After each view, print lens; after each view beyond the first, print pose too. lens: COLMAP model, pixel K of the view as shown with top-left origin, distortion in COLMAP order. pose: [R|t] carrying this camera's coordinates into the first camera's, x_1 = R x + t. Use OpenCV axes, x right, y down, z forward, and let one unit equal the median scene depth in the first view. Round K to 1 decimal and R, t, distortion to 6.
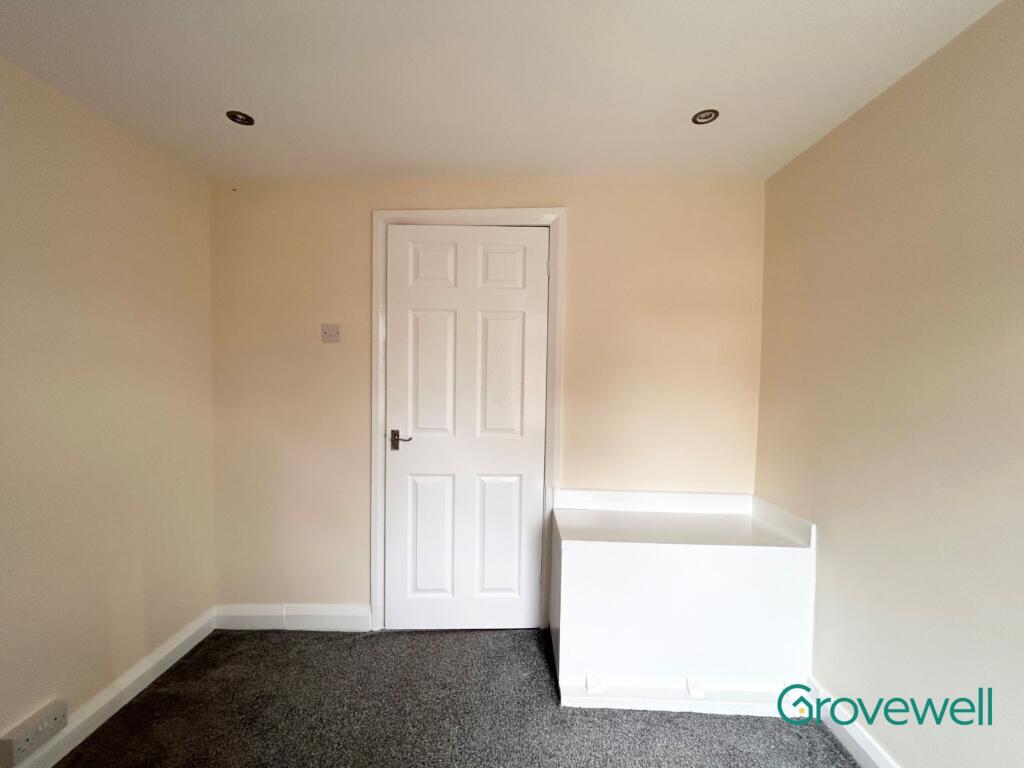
lens RADIAL K [[417.0, 0, 513.5], [0, 417.0, 380.8], [0, 0, 1]] dist [-0.000580, -0.000032]
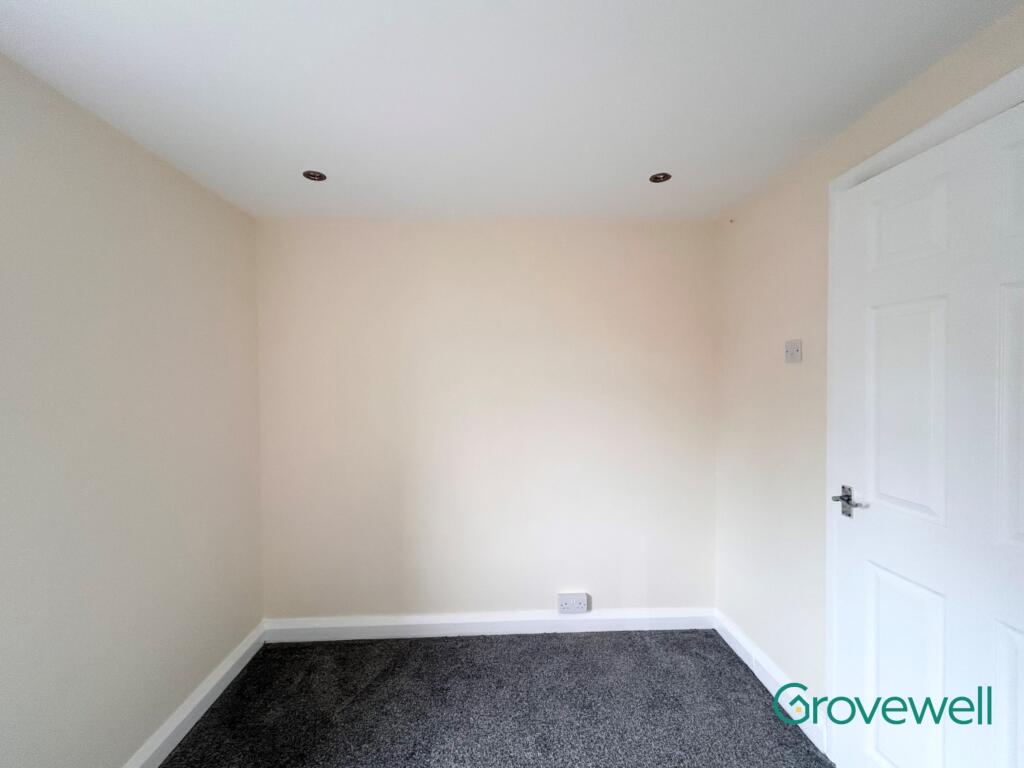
lens RADIAL K [[417.0, 0, 513.5], [0, 417.0, 380.8], [0, 0, 1]] dist [-0.000580, -0.000032]
pose [[0.078064, -0.002537, -0.996945, 0.365353], [-0.035141, 0.999368, -0.005294, -0.033082], [0.996329, 0.035447, 0.077926, 0.399105]]
